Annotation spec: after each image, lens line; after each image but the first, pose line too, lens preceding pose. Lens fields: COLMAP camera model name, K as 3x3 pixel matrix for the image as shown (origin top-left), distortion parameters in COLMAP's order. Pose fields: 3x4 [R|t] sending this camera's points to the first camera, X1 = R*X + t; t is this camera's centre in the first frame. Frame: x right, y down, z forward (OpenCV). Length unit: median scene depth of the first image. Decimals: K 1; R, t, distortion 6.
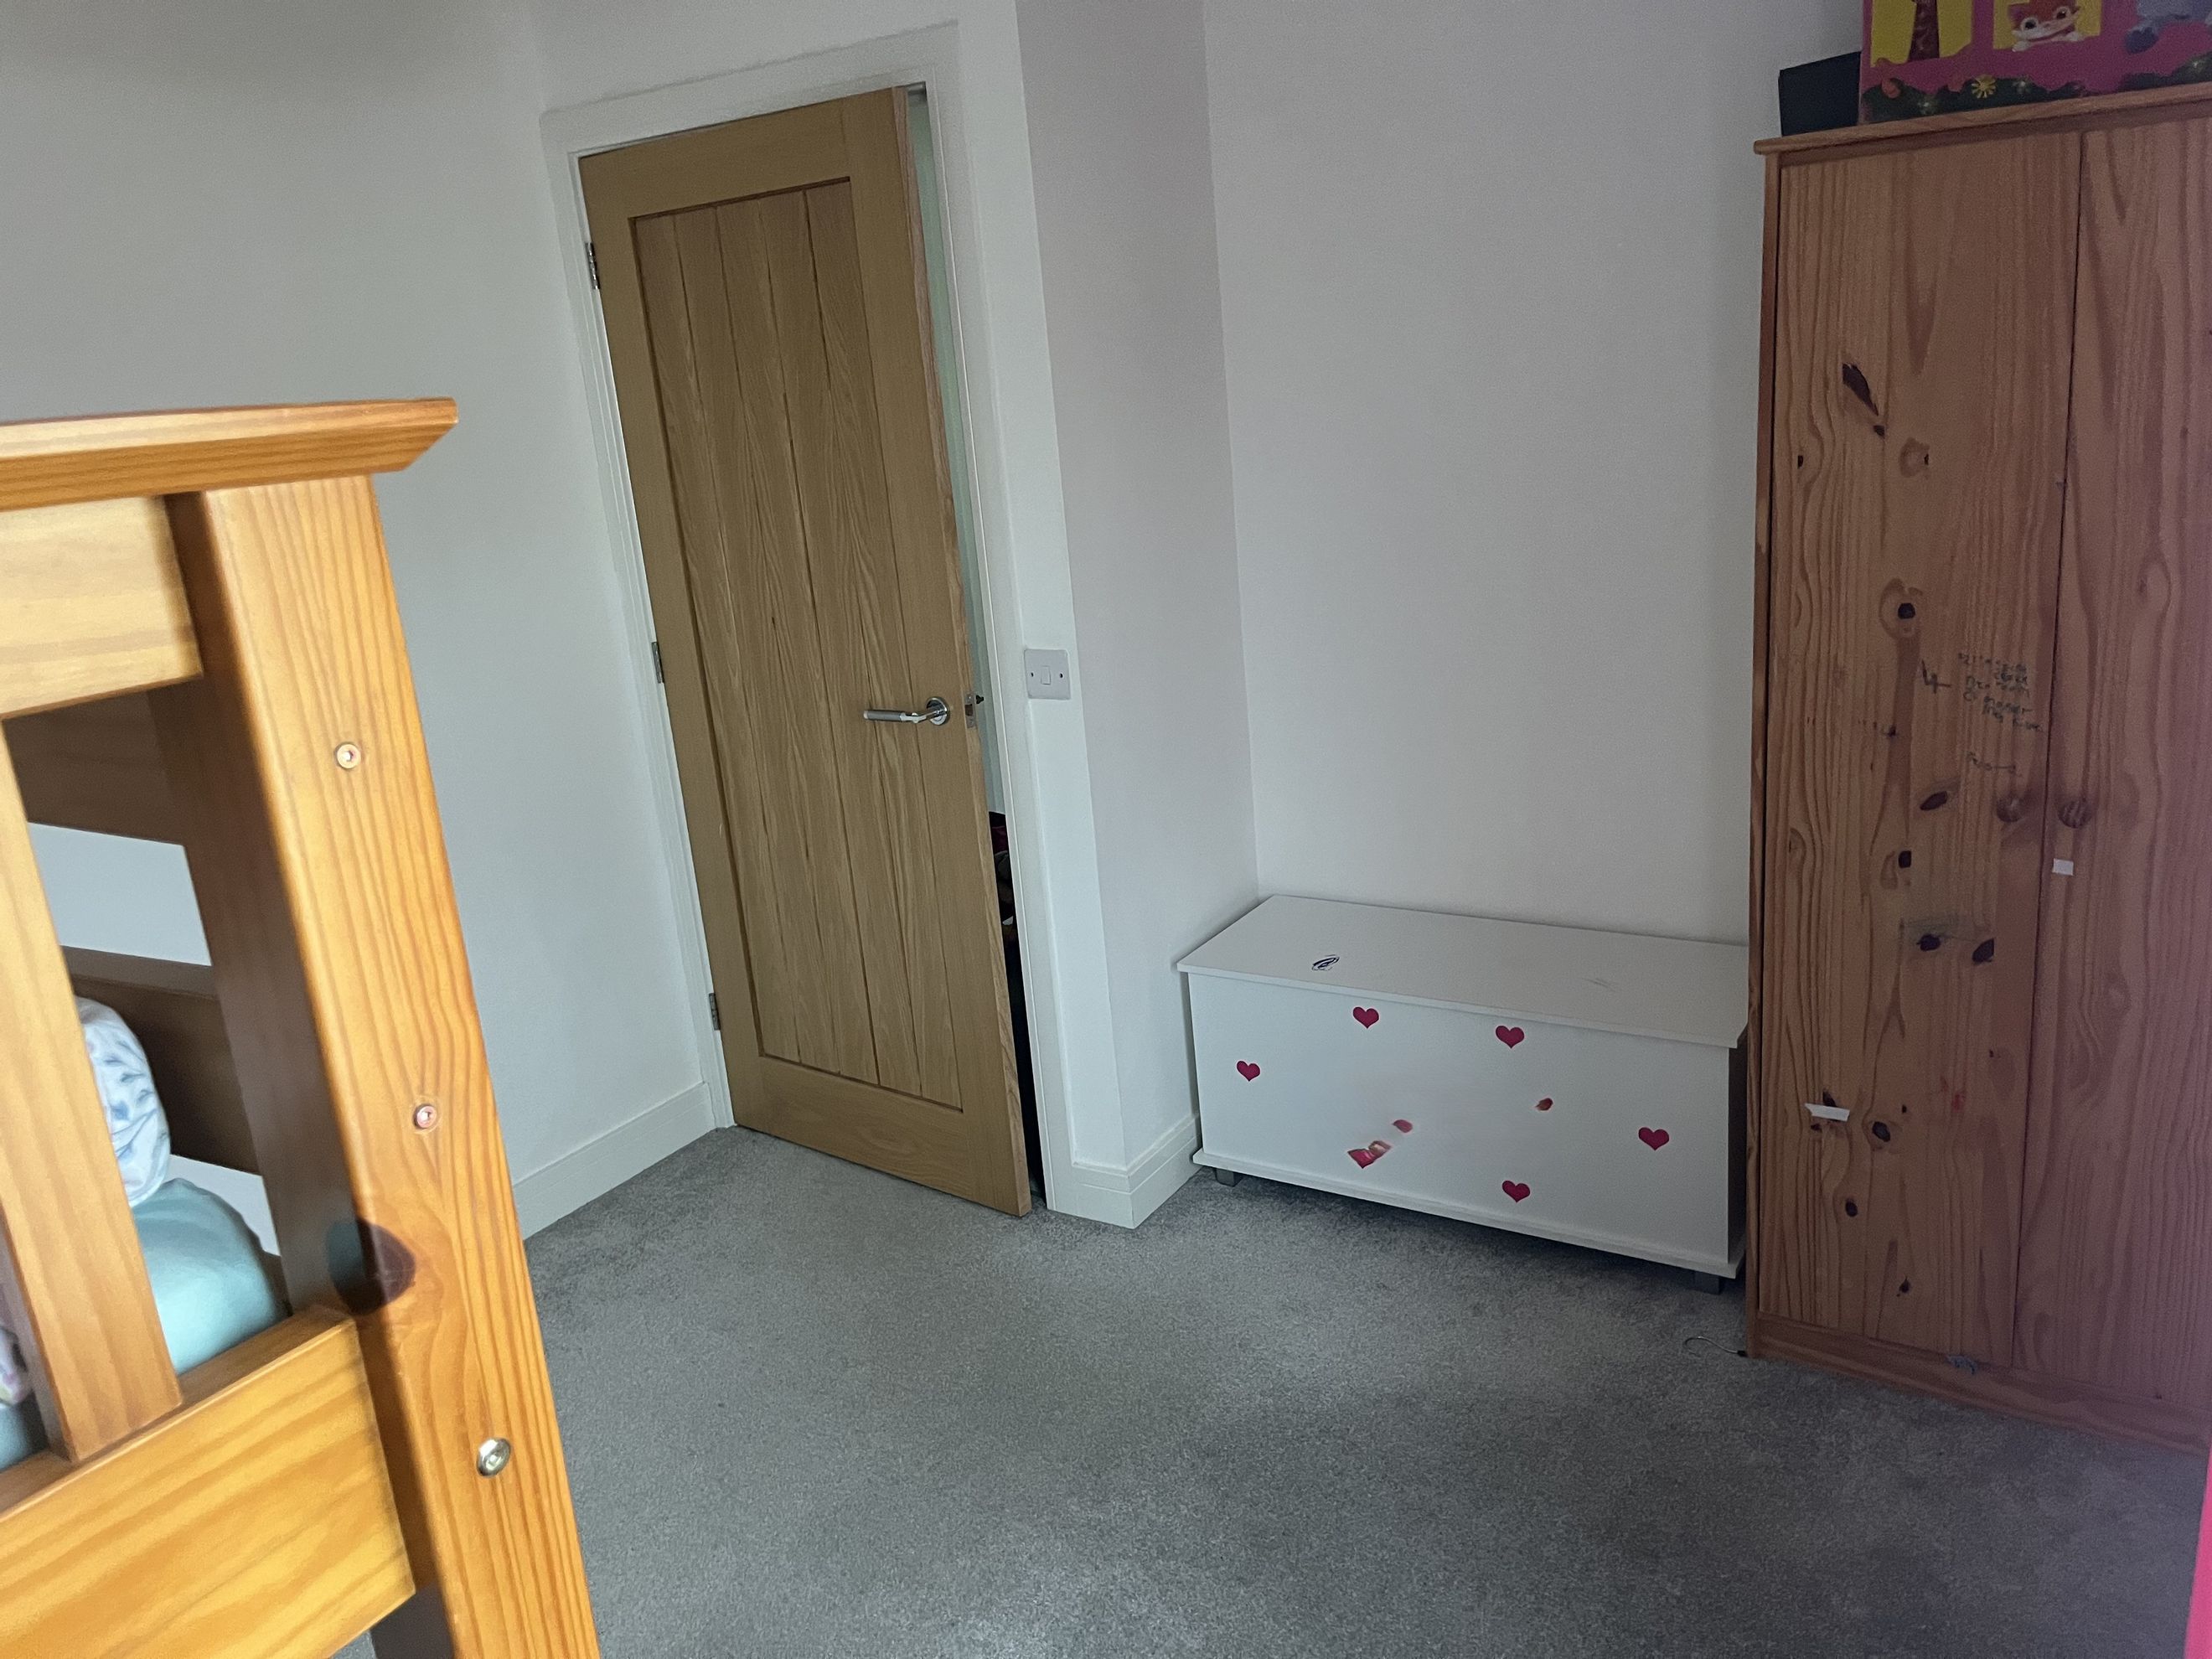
lens RADIAL K [[1671.7, 0, 1106.0], [0, 1671.7, 829.5], [0, 0, 1]] dist [0.078290, -0.122136]
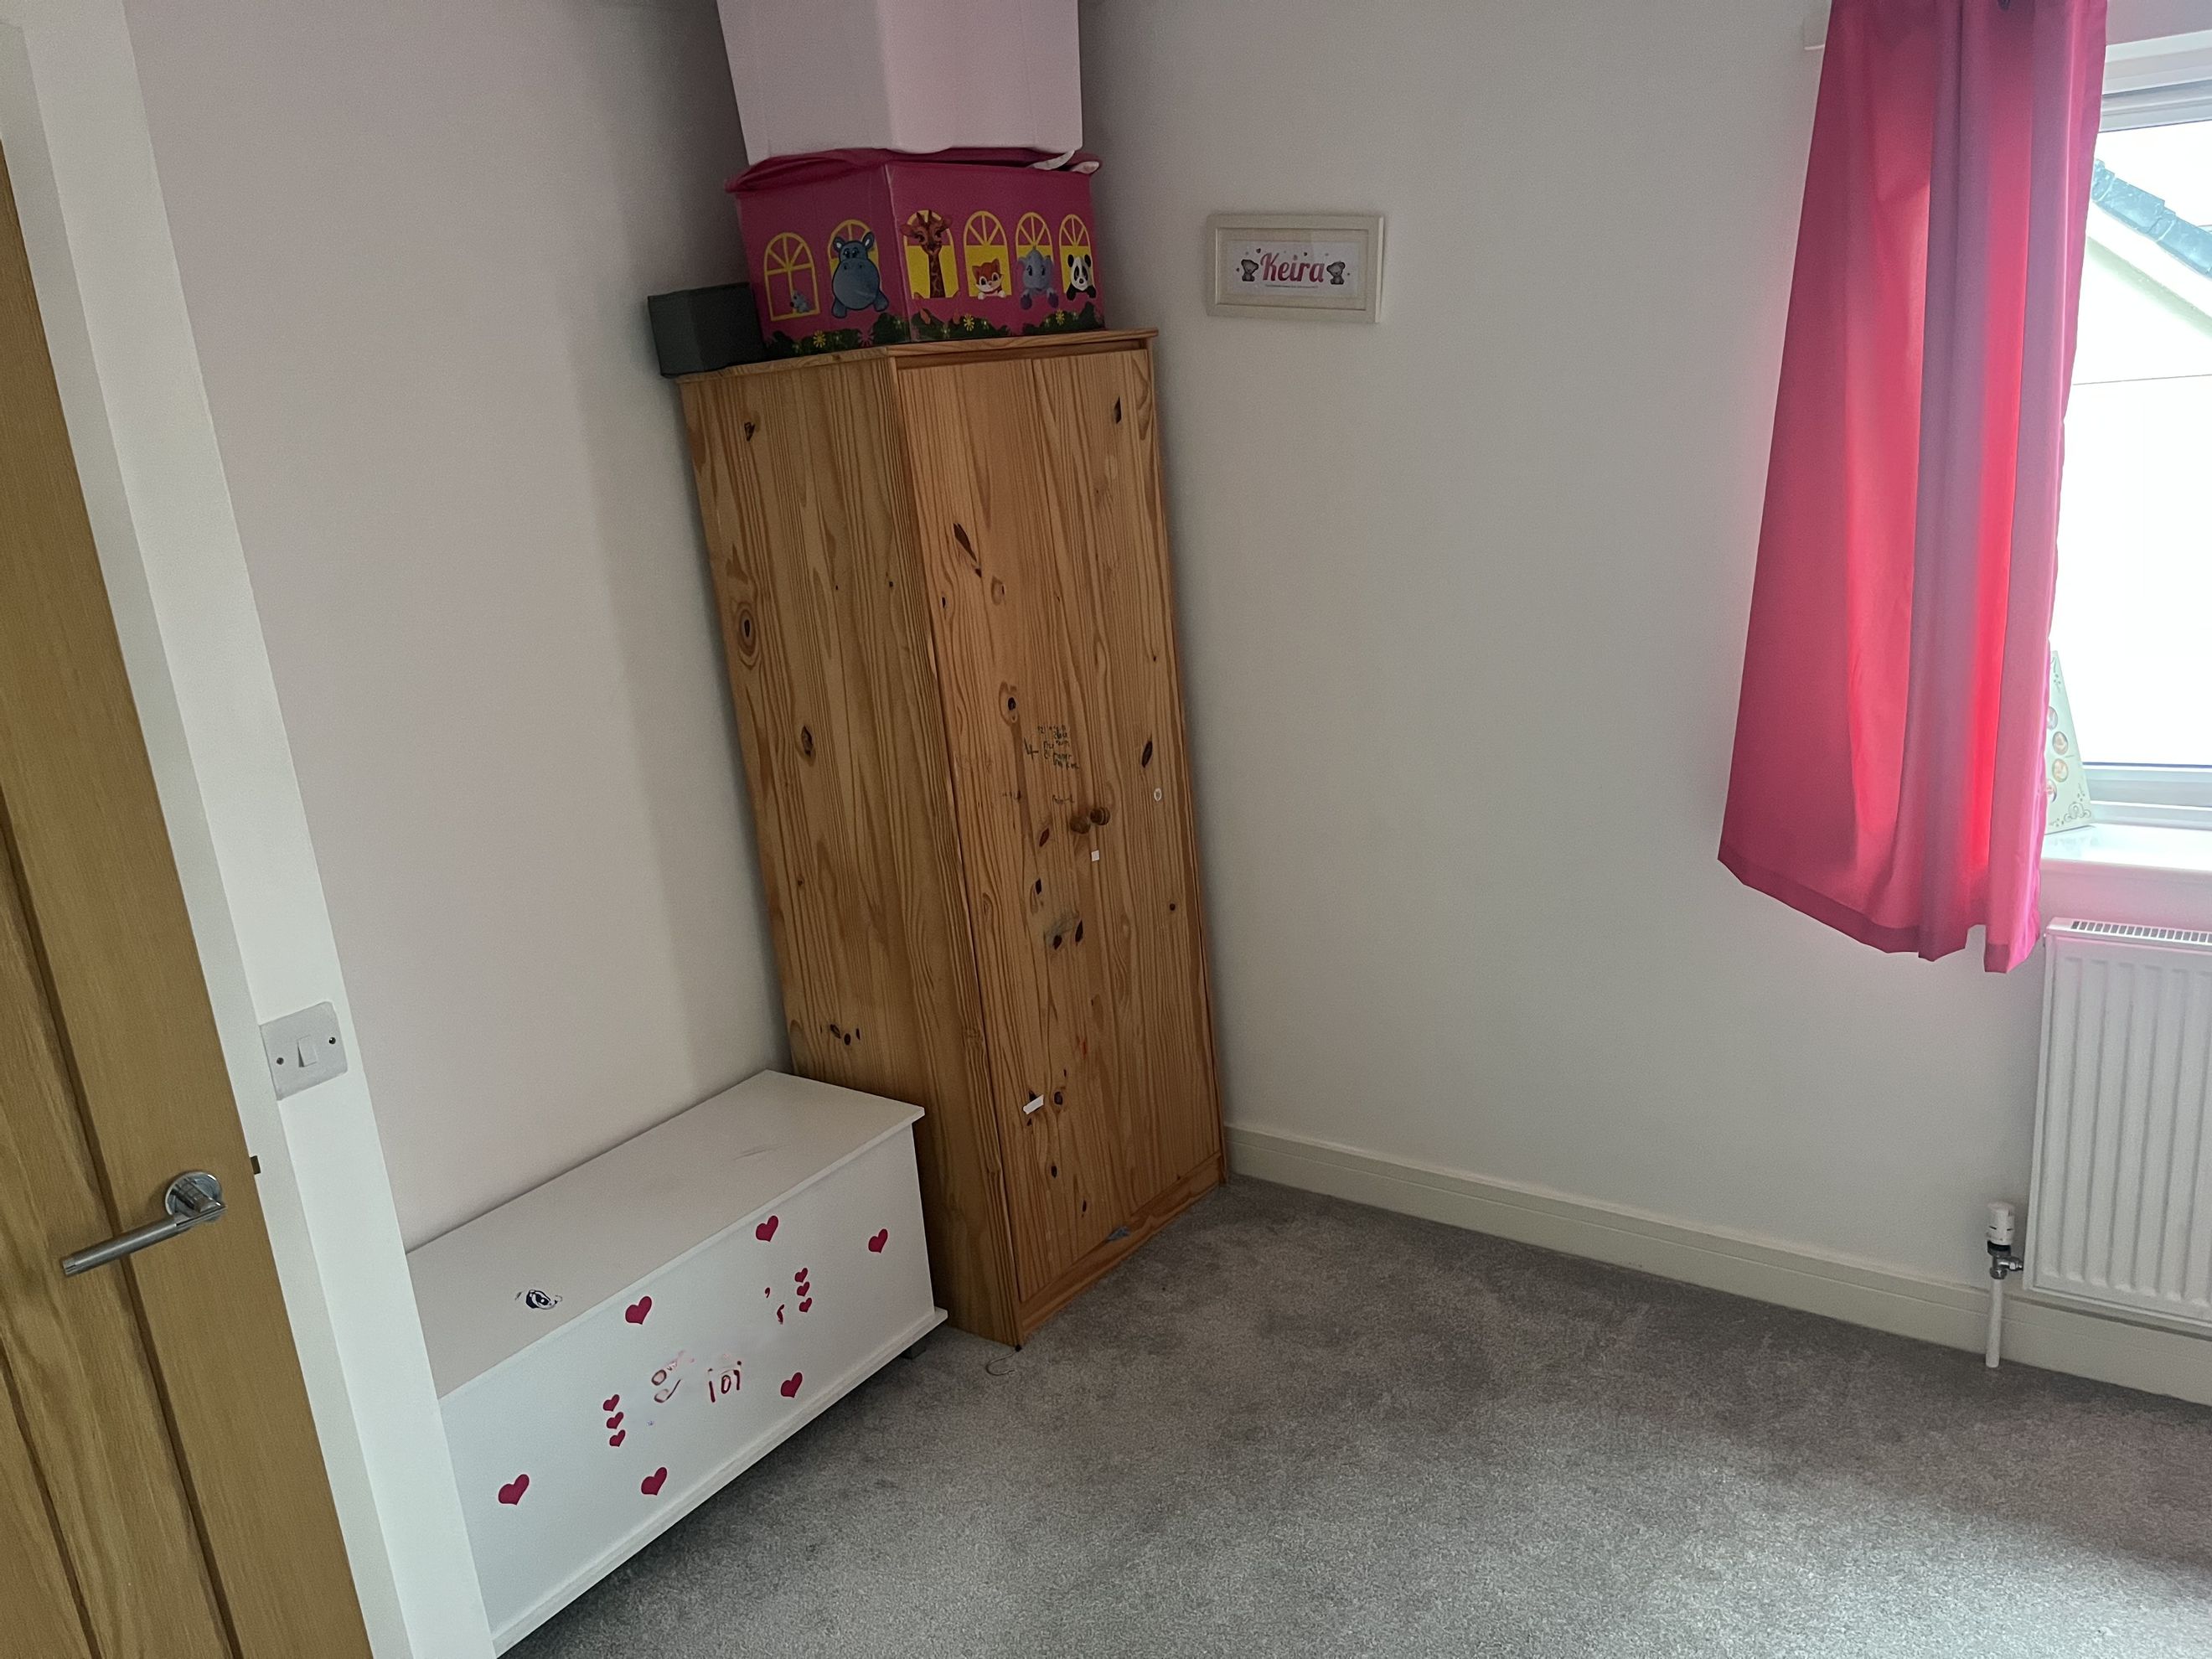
lens RADIAL K [[1671.7, 0, 1106.0], [0, 1671.7, 829.5], [0, 0, 1]] dist [0.078290, -0.122136]
pose [[0.059008, -0.182773, 0.981383, -0.829873], [0.350083, 0.924448, 0.151120, -0.210666], [-0.934858, 0.334648, 0.118535, 0.810816]]
